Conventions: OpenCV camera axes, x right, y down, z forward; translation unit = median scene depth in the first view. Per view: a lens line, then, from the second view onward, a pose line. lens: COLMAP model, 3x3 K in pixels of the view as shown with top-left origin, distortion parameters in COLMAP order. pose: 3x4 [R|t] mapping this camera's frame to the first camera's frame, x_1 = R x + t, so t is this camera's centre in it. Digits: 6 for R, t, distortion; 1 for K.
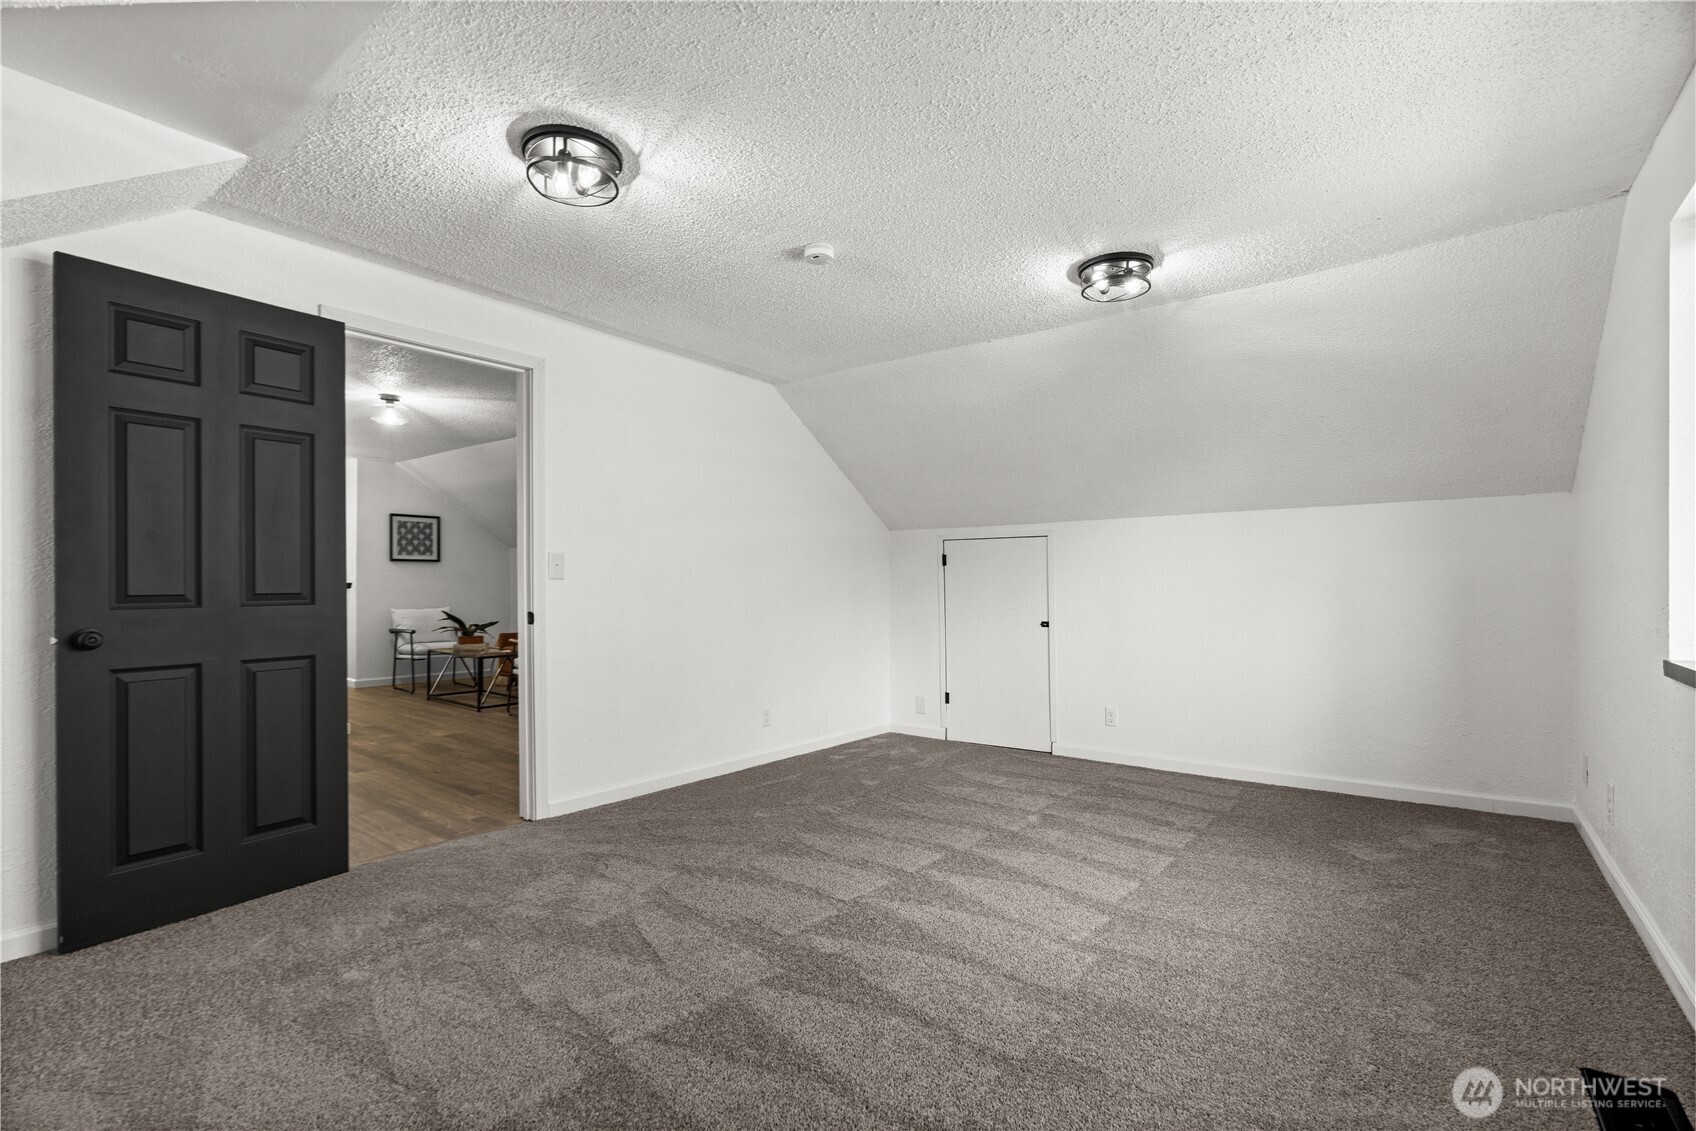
lens RADIAL K [[775.0, 0, 838.8], [0, 775.0, 575.8], [0, 0, 1]] dist [-0.009341, 0.000977]
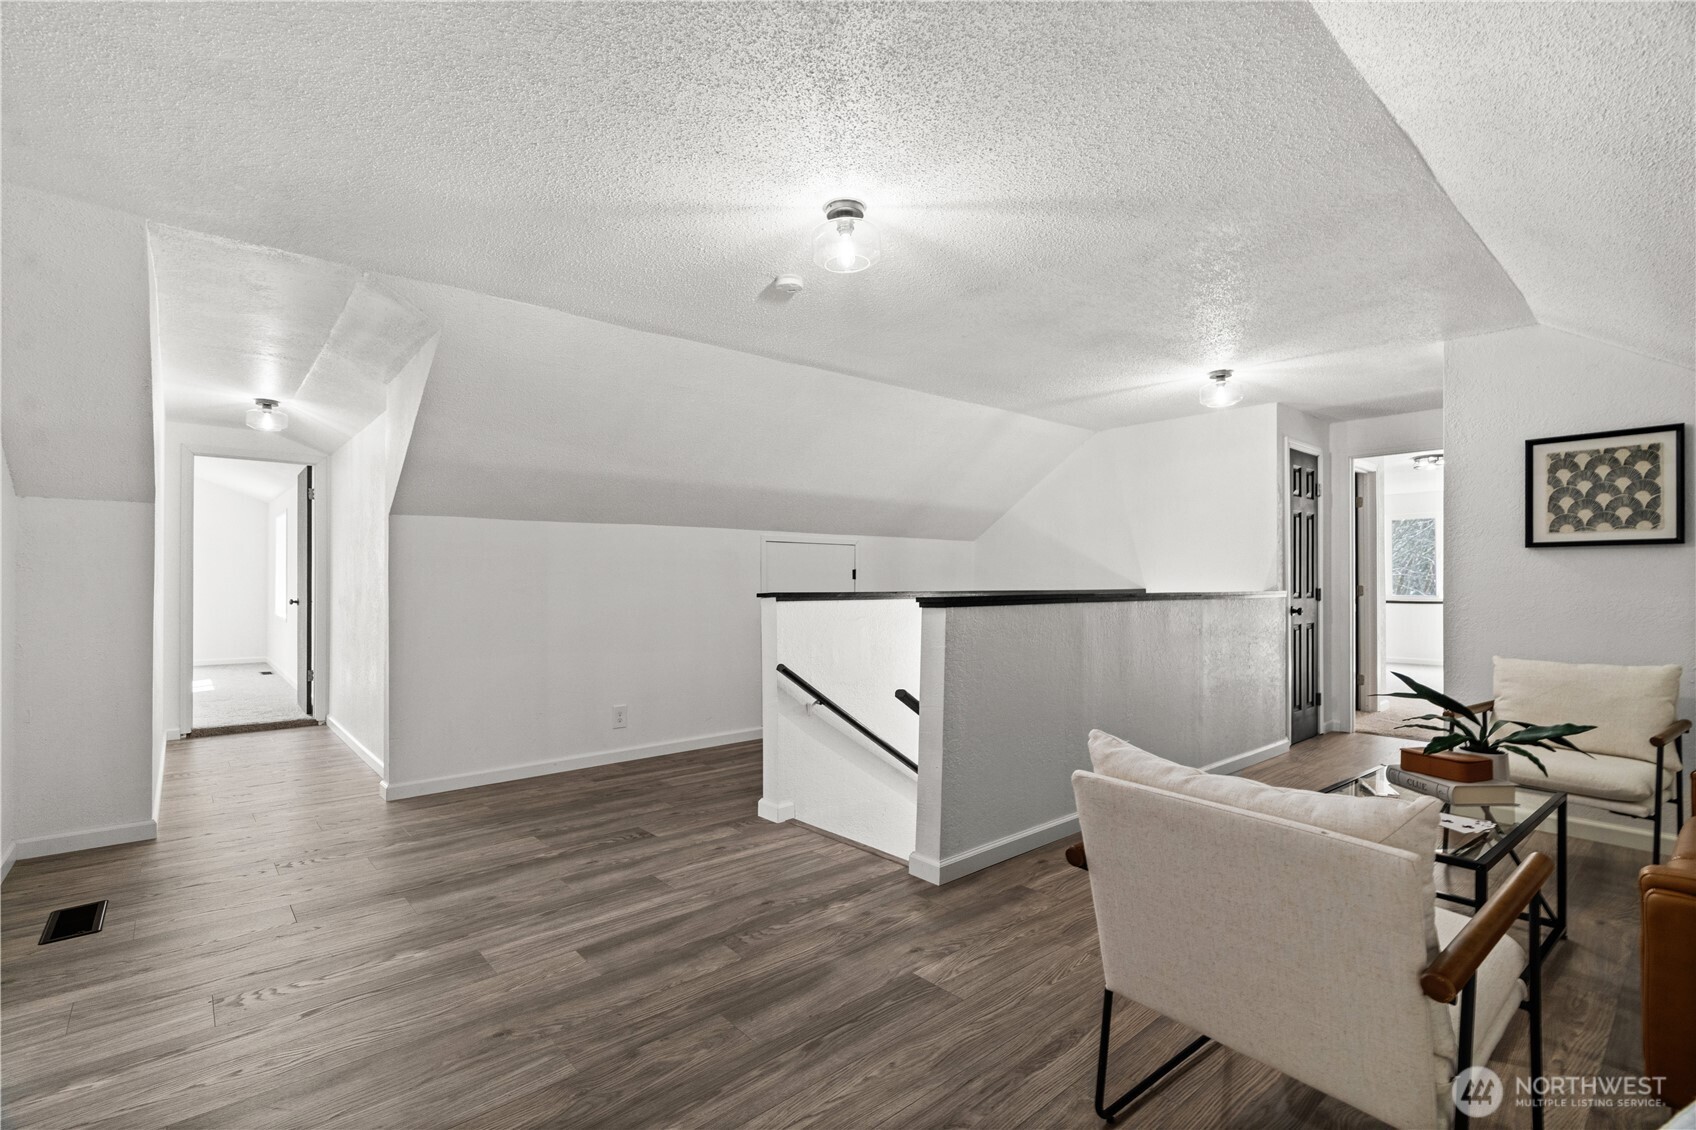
lens RADIAL K [[775.0, 0, 841.7], [0, 775.0, 575.6], [0, 0, 1]] dist [-0.009341, 0.000977]
pose [[-0.191672, -0.011699, -0.981389, -0.071552], [0.000477, 0.999928, -0.012013, 0.002003], [0.981459, -0.002771, -0.191652, 0.687402]]
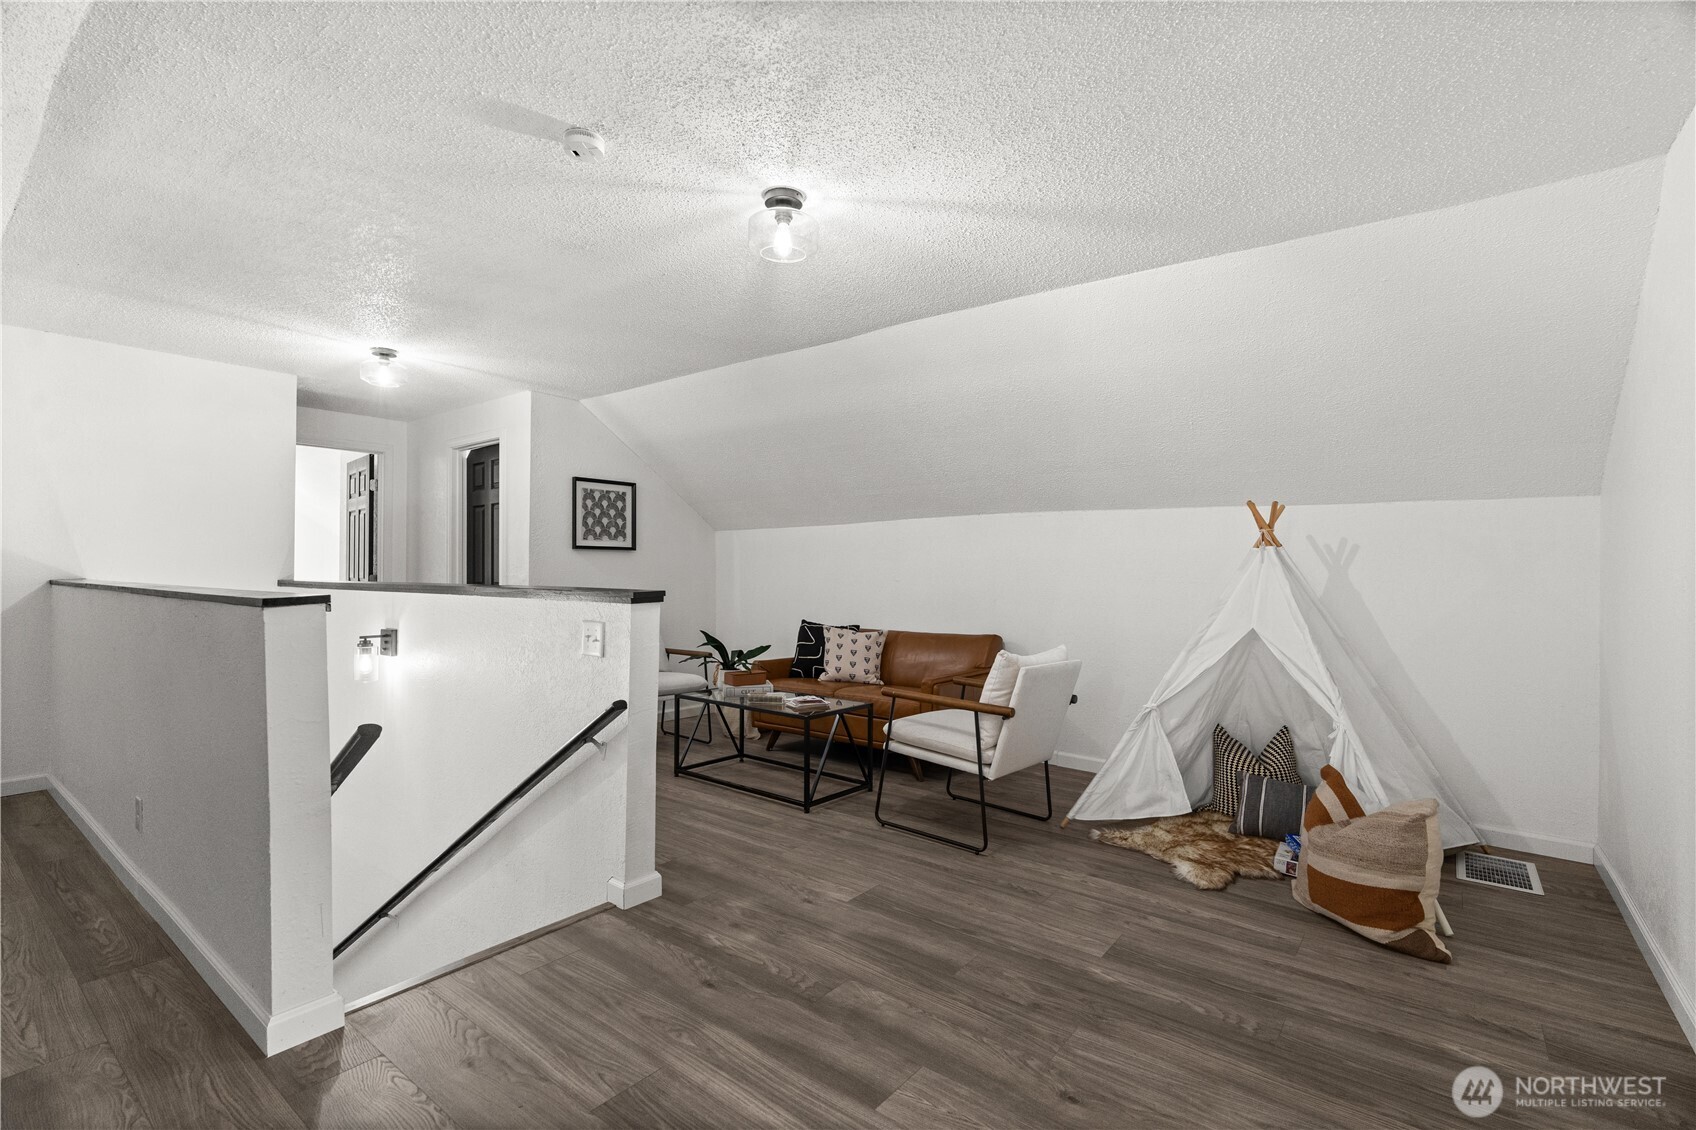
lens RADIAL K [[775.0, 0, 845.1], [0, 775.0, 564.8], [0, 0, 1]] dist [-0.009341, 0.000977]
pose [[0.999981, 0.005414, 0.002953, -0.344751], [-0.005393, 0.999959, -0.007216, -0.001817], [-0.002992, 0.007200, 0.999970, 0.334126]]
